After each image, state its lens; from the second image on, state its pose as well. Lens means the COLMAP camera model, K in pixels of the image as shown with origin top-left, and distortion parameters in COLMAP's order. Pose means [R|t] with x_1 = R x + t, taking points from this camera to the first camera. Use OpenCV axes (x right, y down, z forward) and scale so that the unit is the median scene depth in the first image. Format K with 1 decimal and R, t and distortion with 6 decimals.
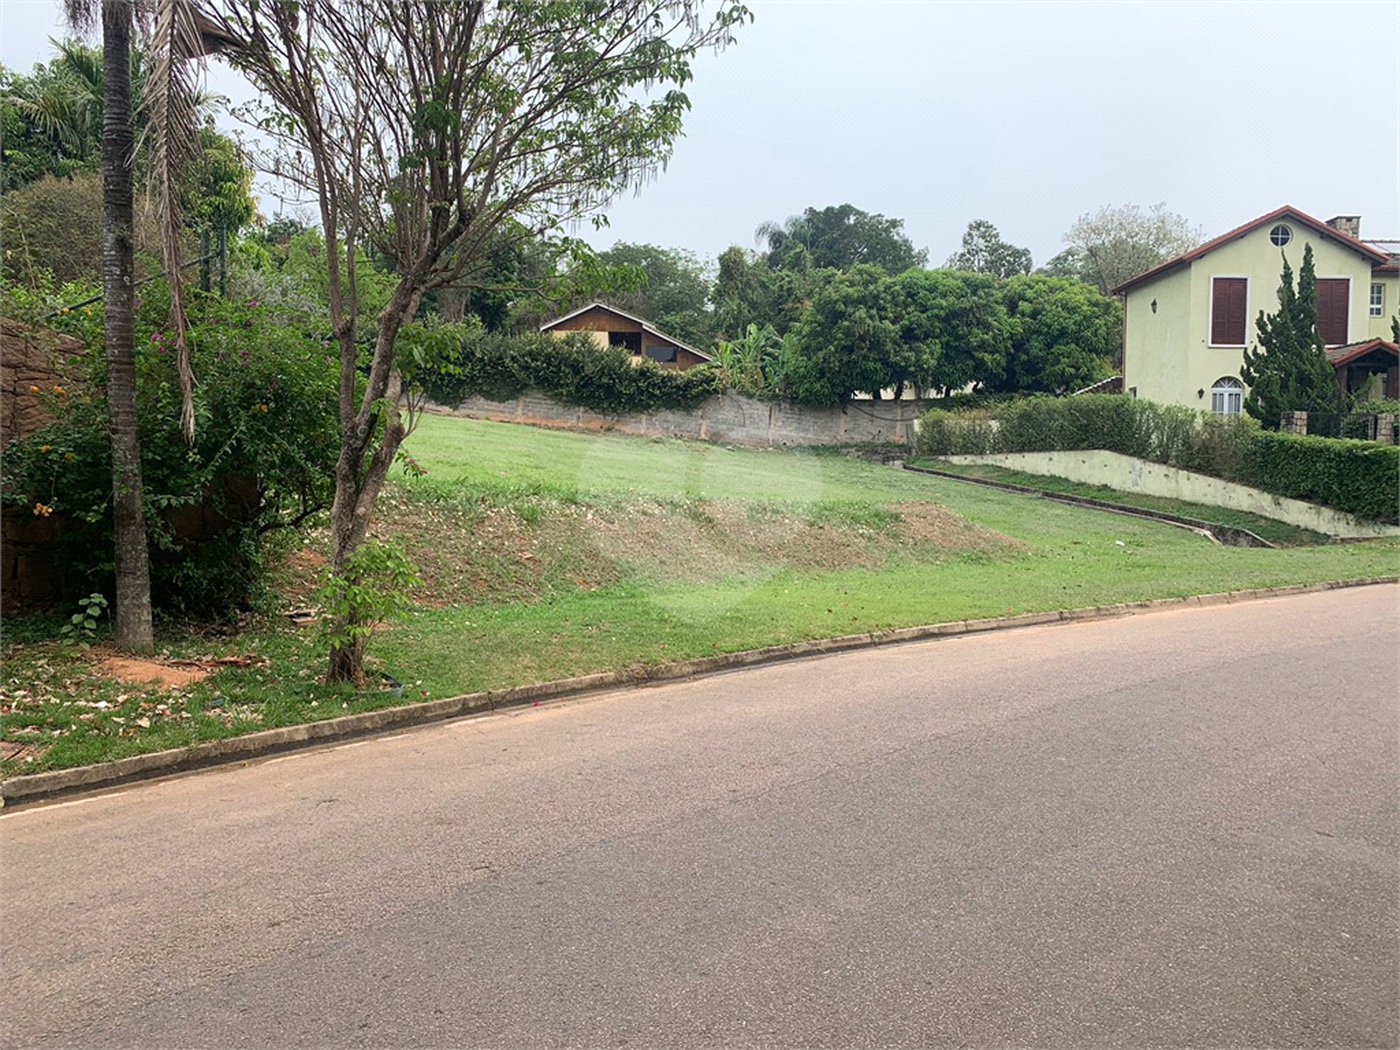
lens RADIAL K [[1033.5, 0, 693.8], [0, 1033.5, 521.8], [0, 0, 1]] dist [0.165477, -0.316335]
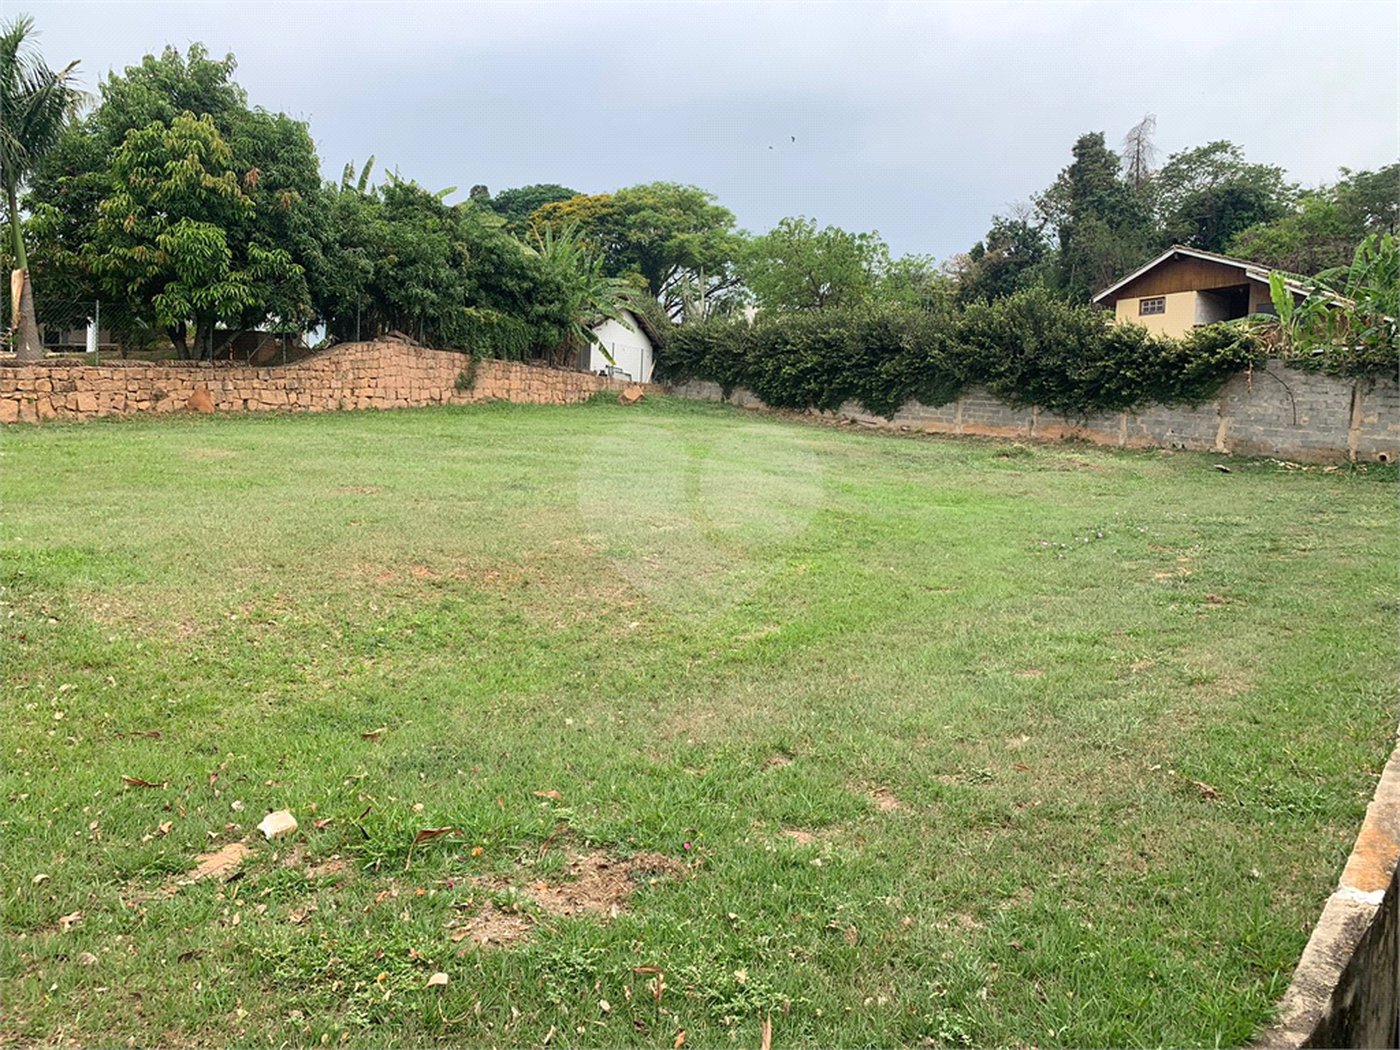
lens RADIAL K [[1055.4, 0, 702.1], [0, 1055.4, 525.5], [0, 0, 1]] dist [0.038138, -0.045937]
pose [[0.621160, 0.036066, -0.782854, 0.293189], [-0.060809, 0.998147, -0.002265, -0.021934], [0.781321, 0.049012, 0.622202, 0.431375]]
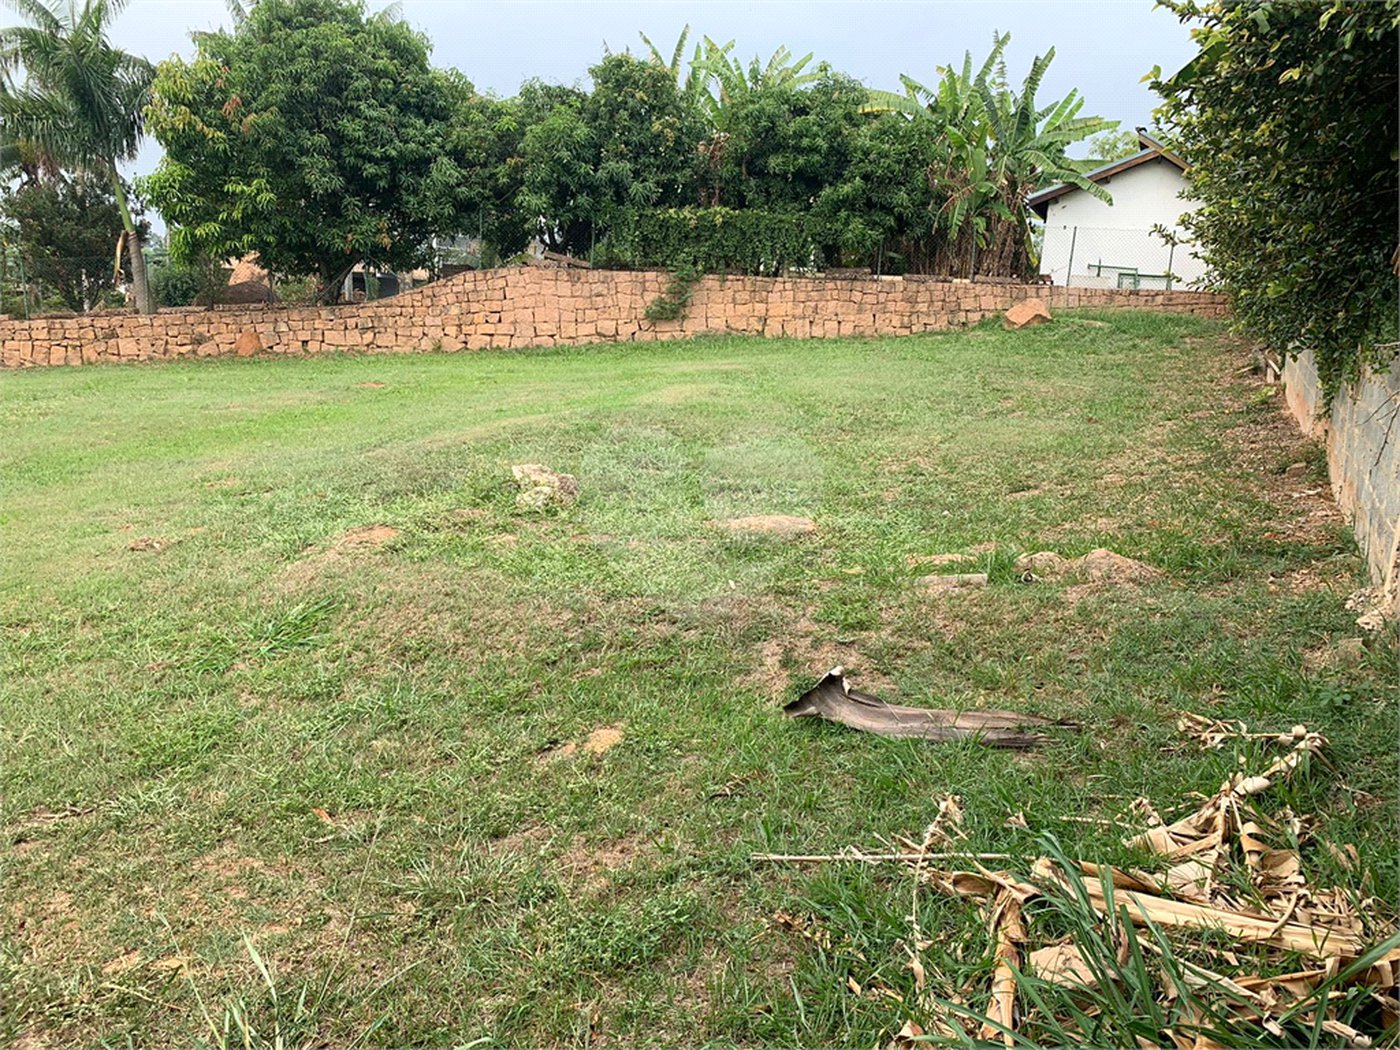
lens RADIAL K [[1071.4, 0, 706.3], [0, 1071.4, 539.1], [0, 0, 1]] dist [0.018937, -0.011227]
pose [[-0.399308, 0.127434, -0.907917, 0.136109], [-0.113257, 0.975851, 0.186781, -0.101144], [0.909794, 0.177411, -0.375232, 0.993024]]
